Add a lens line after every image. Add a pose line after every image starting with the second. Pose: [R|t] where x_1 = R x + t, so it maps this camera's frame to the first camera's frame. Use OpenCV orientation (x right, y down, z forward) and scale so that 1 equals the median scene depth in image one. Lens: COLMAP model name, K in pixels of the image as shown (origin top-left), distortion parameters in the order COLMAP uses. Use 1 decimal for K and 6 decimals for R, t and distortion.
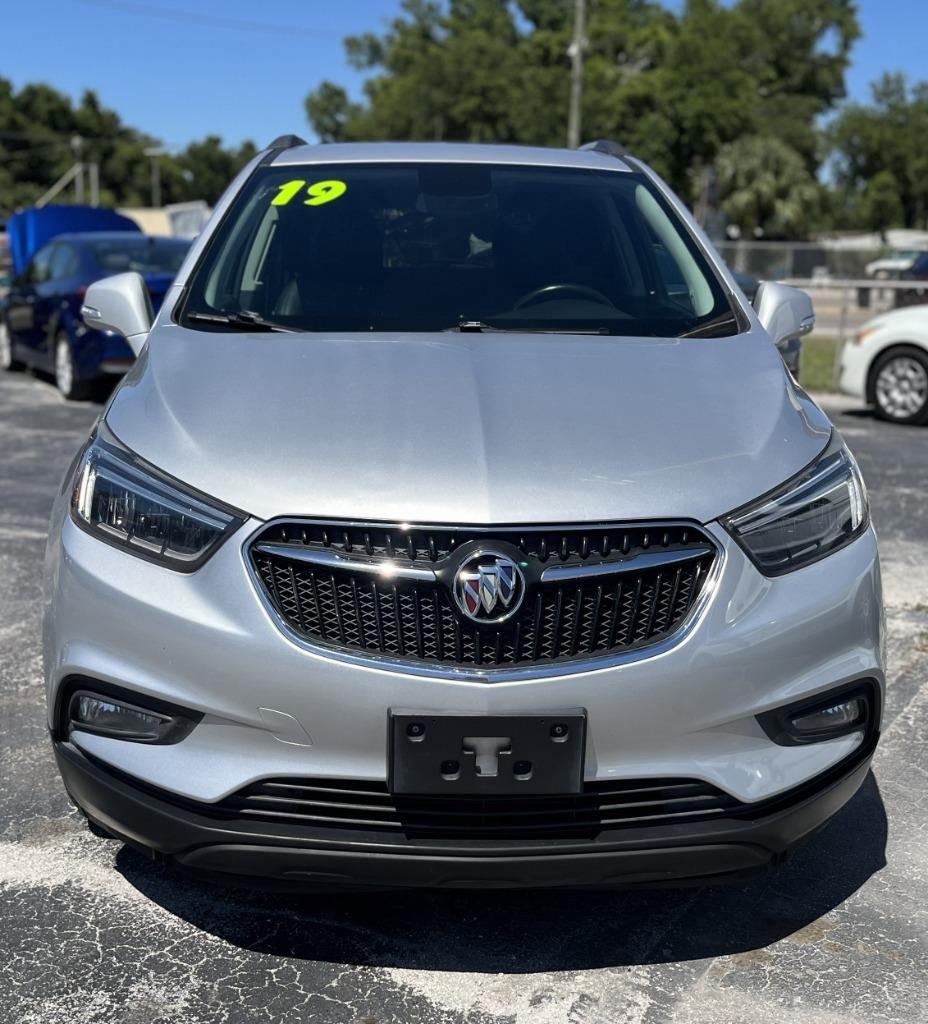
lens RADIAL K [[1229.9, 0, 462.9], [0, 1229.9, 508.4], [0, 0, 1]] dist [0.028926, 0.000000]
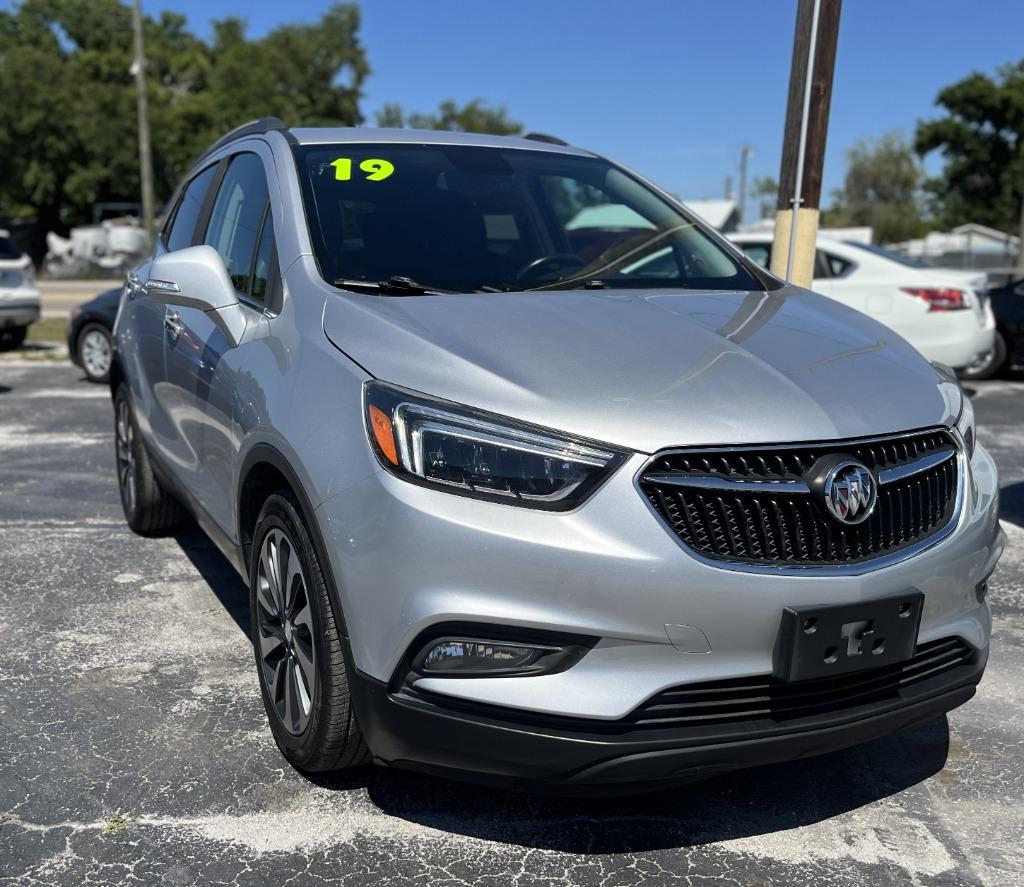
lens RADIAL K [[1066.5, 0, 455.3], [0, 1066.5, 486.1], [0, 0, 1]] dist [0.014042, 0.000000]
pose [[0.927733, -0.086183, 0.363158, -0.334052], [0.082754, 0.996256, 0.025022, 0.000150], [-0.363954, 0.006839, 0.931392, 0.091367]]
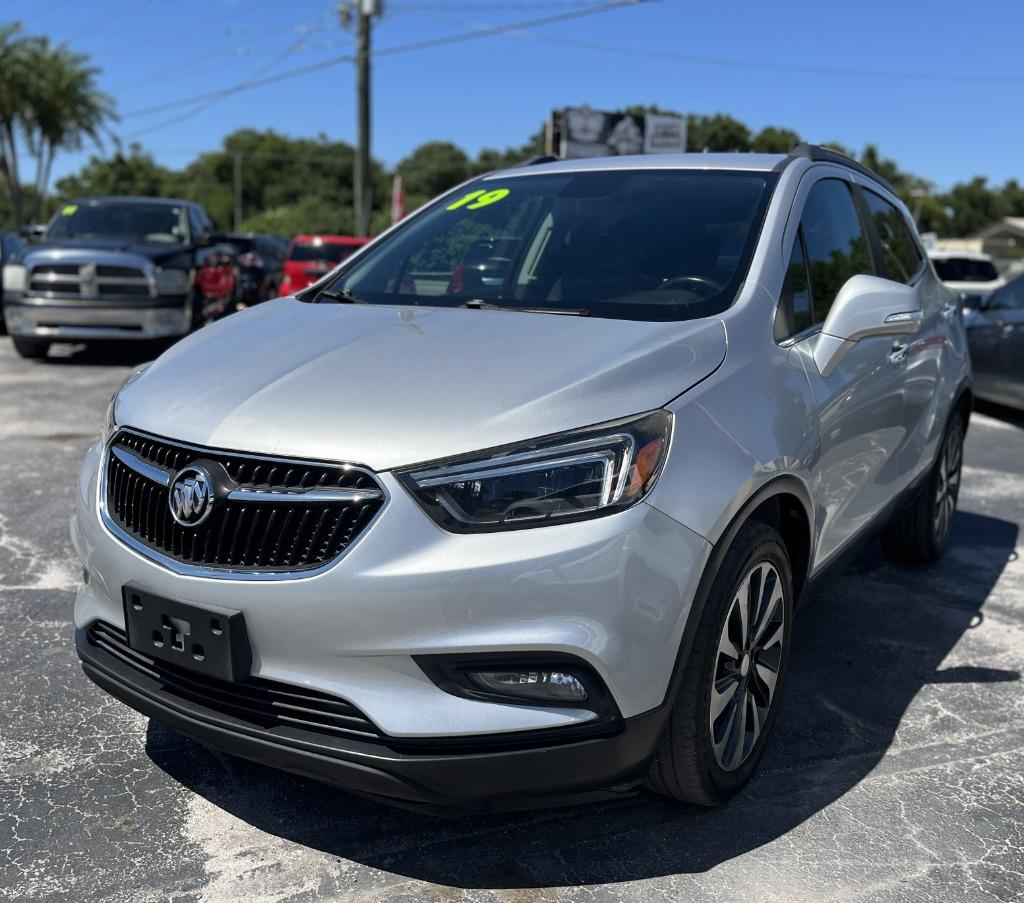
lens RADIAL K [[1001.8, 0, 513.1], [0, 1001.8, 459.6], [0, 0, 1]] dist [0.016330, 0.000000]
pose [[0.819426, 0.111265, -0.562281, 0.405536], [-0.125128, 0.992042, 0.013954, -0.013222], [0.559360, 0.058923, 0.826828, 0.167368]]
